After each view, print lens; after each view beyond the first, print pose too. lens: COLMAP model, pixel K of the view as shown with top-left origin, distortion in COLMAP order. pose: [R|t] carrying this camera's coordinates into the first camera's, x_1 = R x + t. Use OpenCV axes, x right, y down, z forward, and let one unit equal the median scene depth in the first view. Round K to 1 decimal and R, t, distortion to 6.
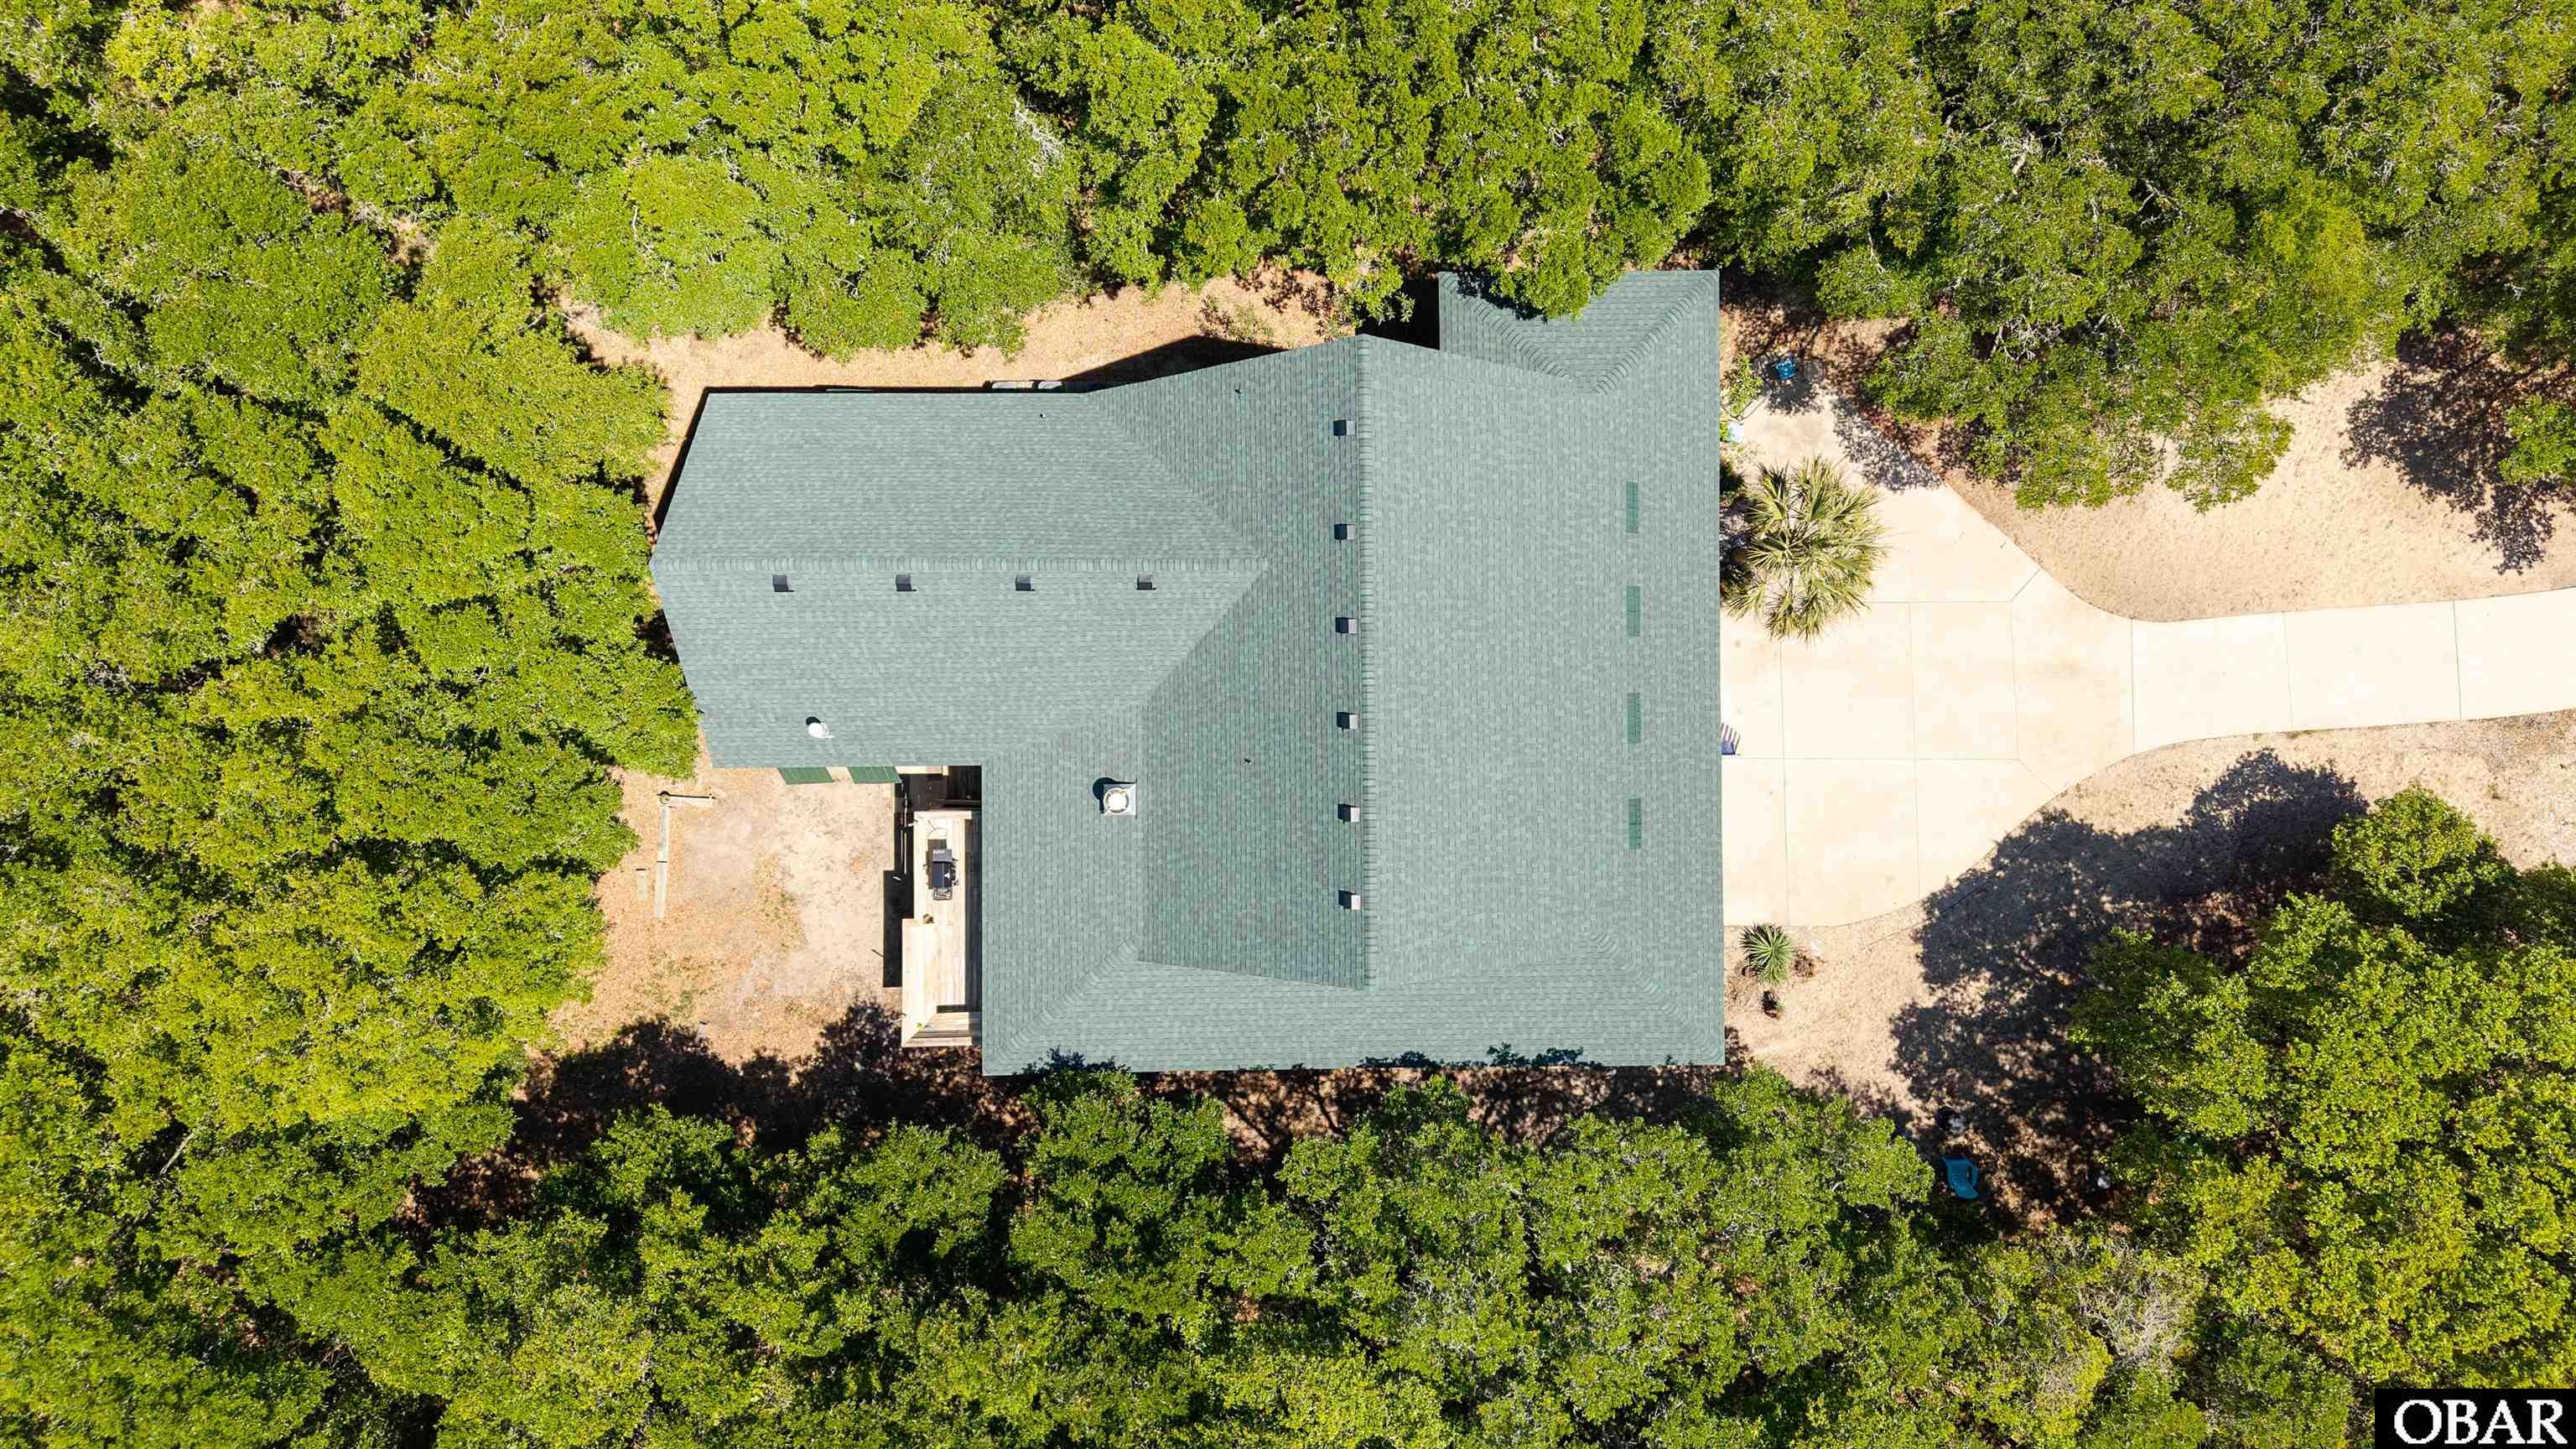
lens RADIAL K [[1732.2, 0, 1272.4], [0, 1732.2, 729.8], [0, 0, 1]] dist [0.050314, -0.070357]
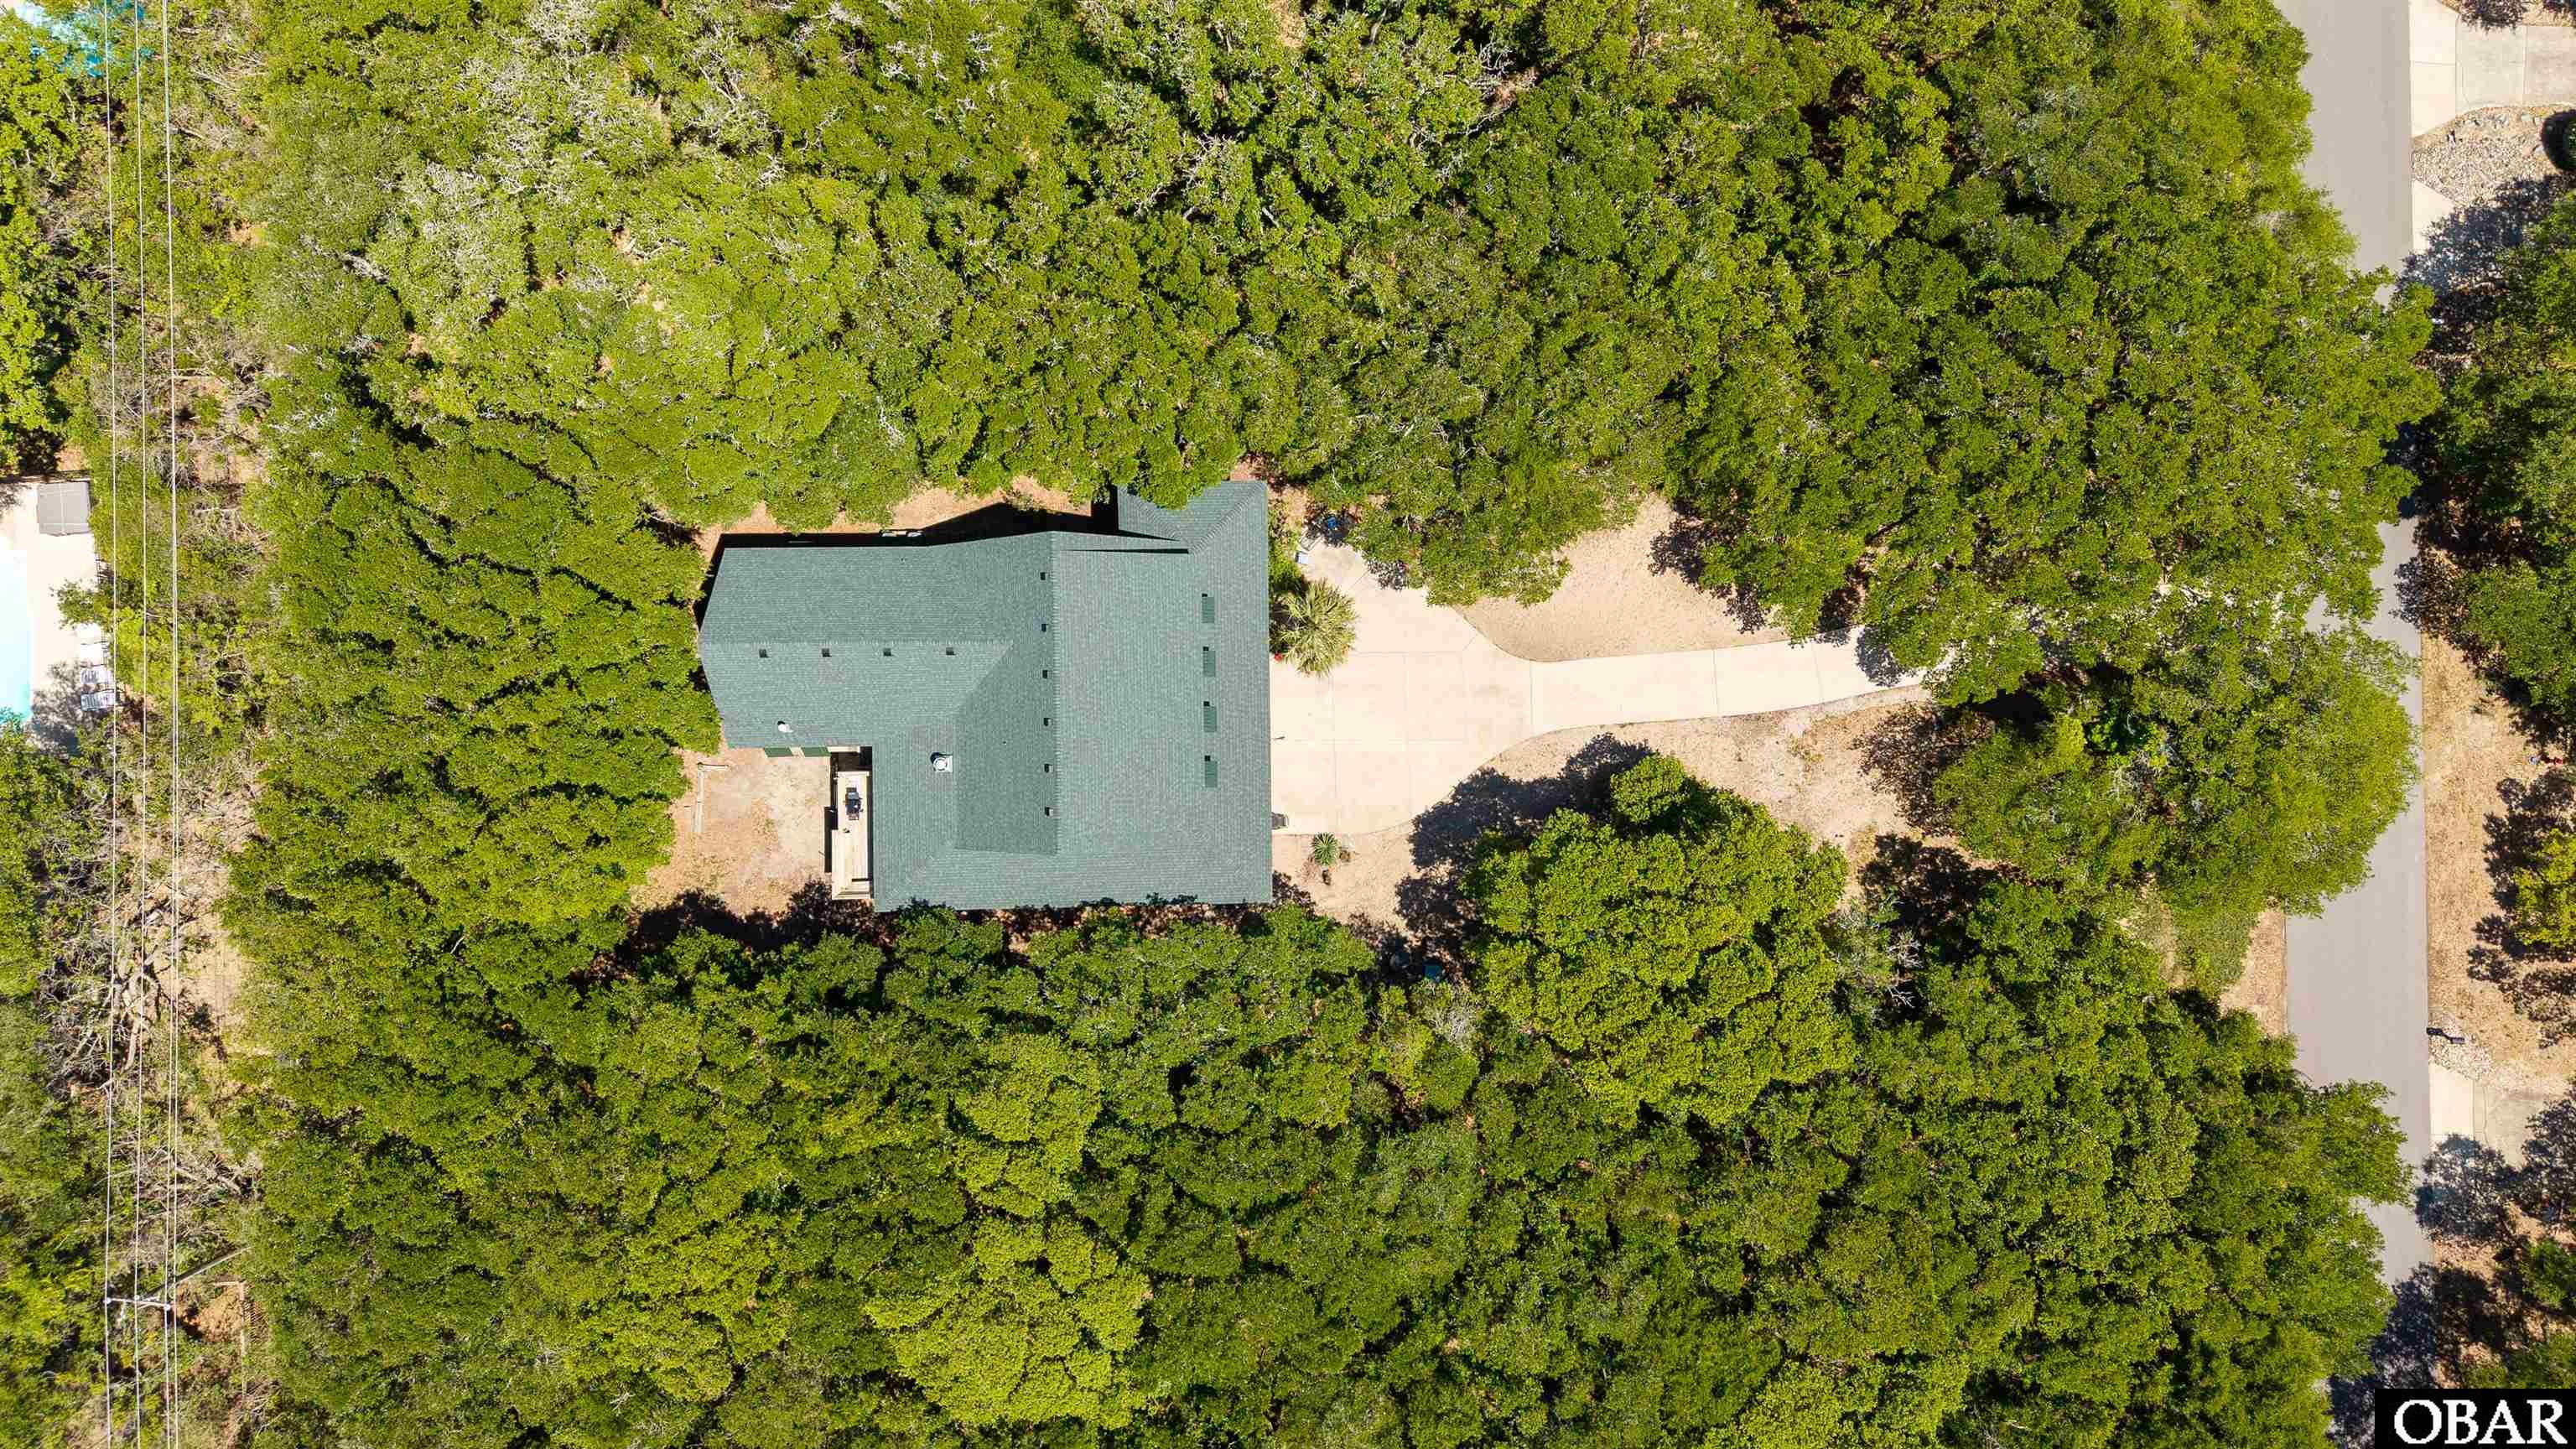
lens RADIAL K [[1732.2, 0, 1291.9], [0, 1732.2, 719.1], [0, 0, 1]] dist [0.050314, -0.070357]
pose [[0.999943, -0.006011, 0.008782, 0.288399], [0.006009, 0.999982, 0.000164, -0.006693], [-0.008783, -0.000112, 0.999961, -0.943833]]
